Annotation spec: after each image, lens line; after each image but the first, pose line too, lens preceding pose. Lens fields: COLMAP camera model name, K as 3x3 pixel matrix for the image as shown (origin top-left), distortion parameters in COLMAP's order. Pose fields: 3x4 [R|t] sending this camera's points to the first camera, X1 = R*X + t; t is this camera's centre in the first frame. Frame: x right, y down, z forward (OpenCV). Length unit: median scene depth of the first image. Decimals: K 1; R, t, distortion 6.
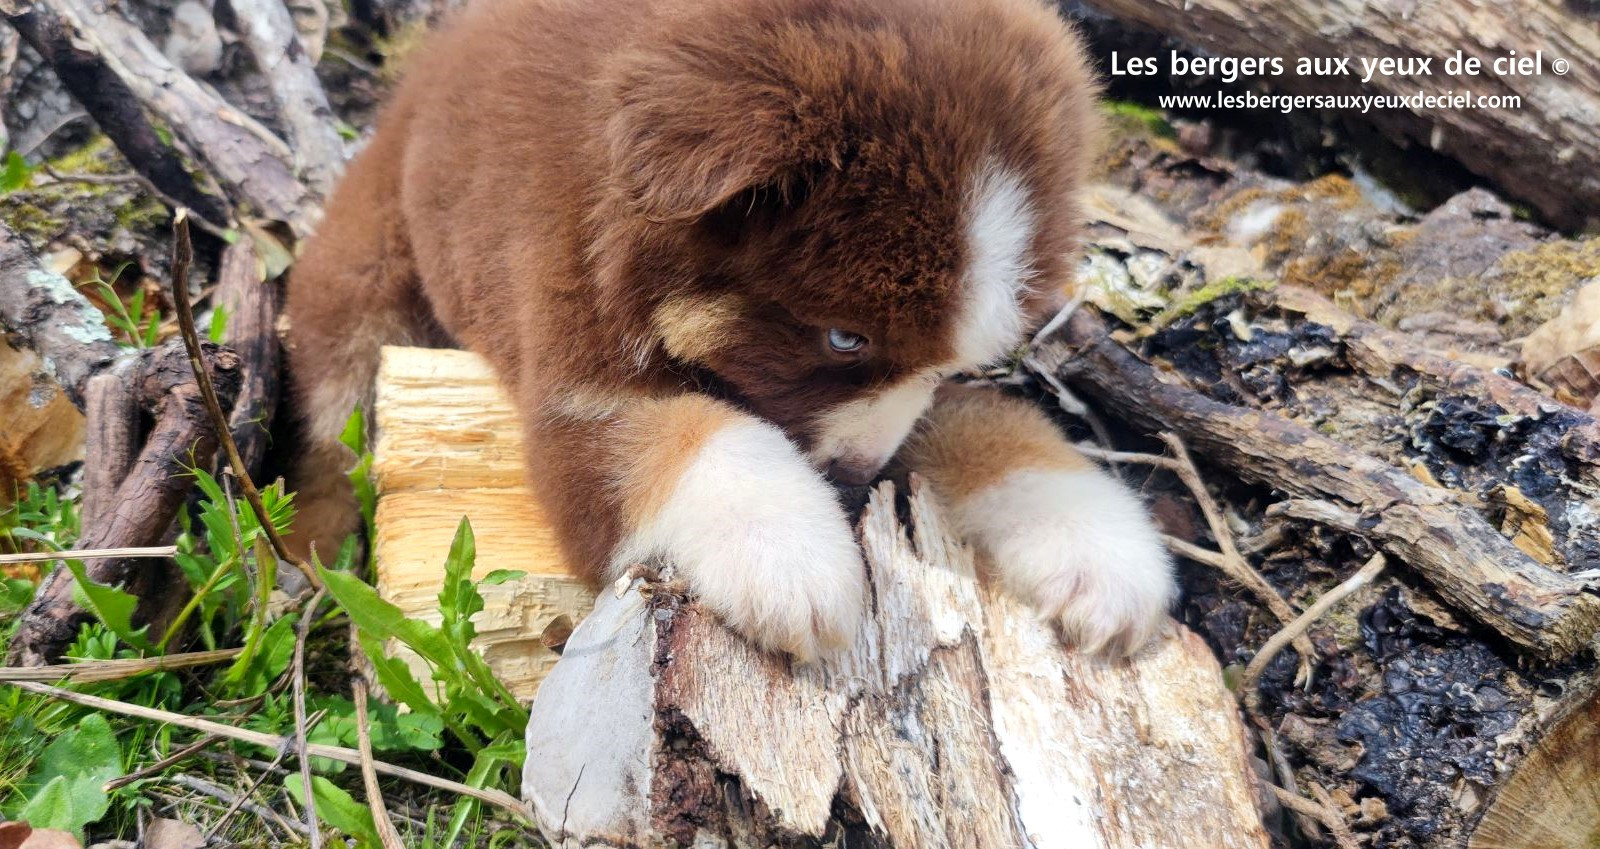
lens RADIAL K [[1497.6, 0, 631.5], [0, 1497.6, 420.6], [0, 0, 1]] dist [0.034264, -0.064465]
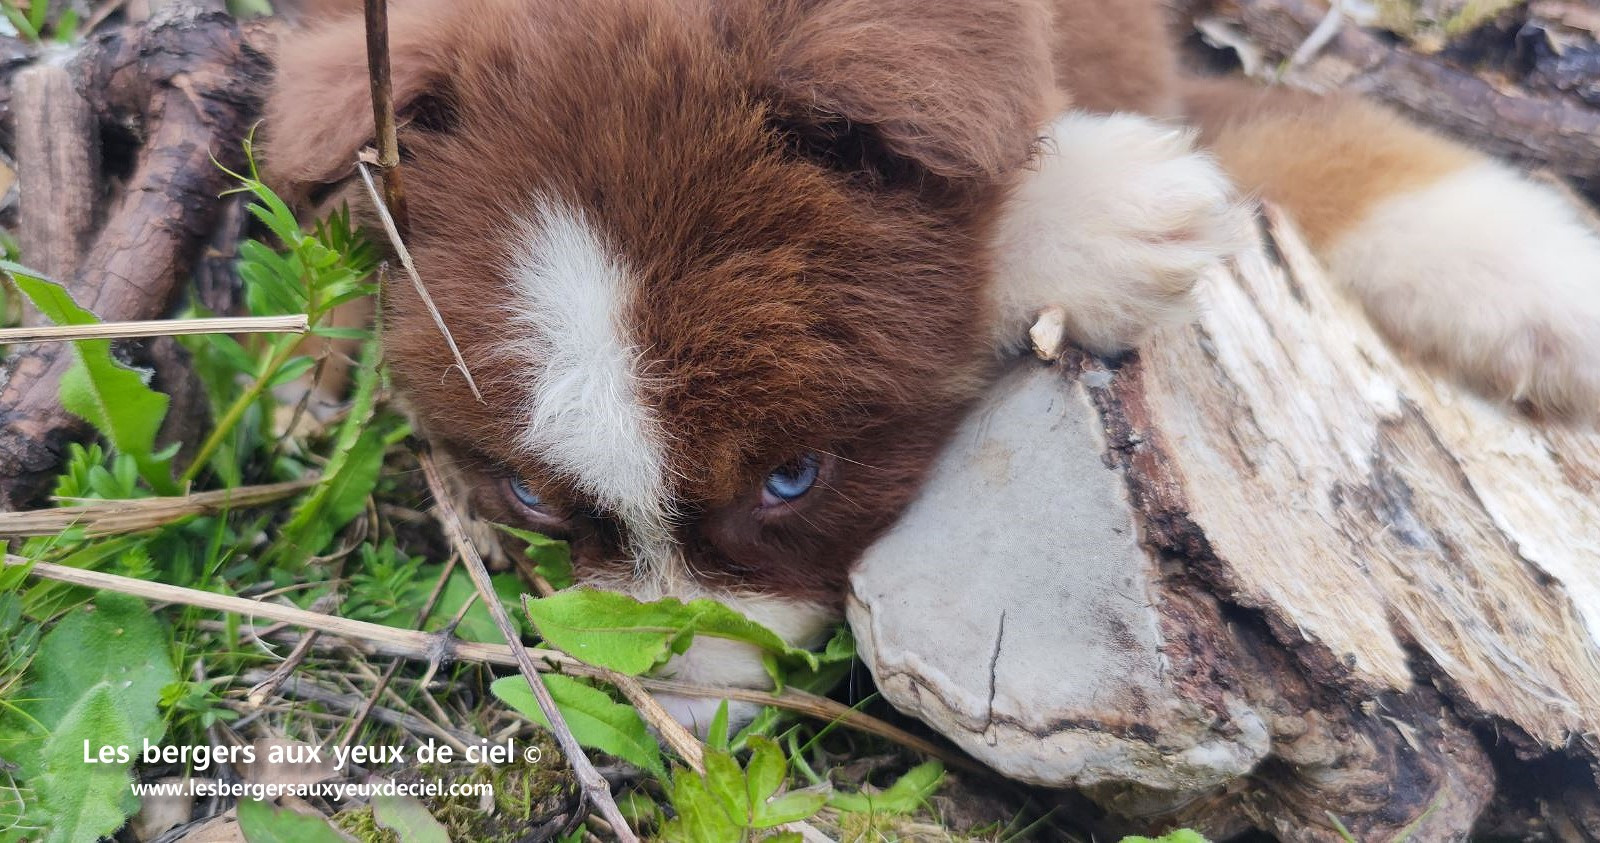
lens RADIAL K [[1528.4, 0, 746.5], [0, 1528.4, 421.5], [0, 0, 1]] dist [-0.004441, 0.002600]
pose [[0.975557, -0.034399, 0.217038, -0.217914], [0.014642, 0.995652, 0.091990, 0.068378], [-0.219258, -0.086564, 0.971819, 0.309484]]
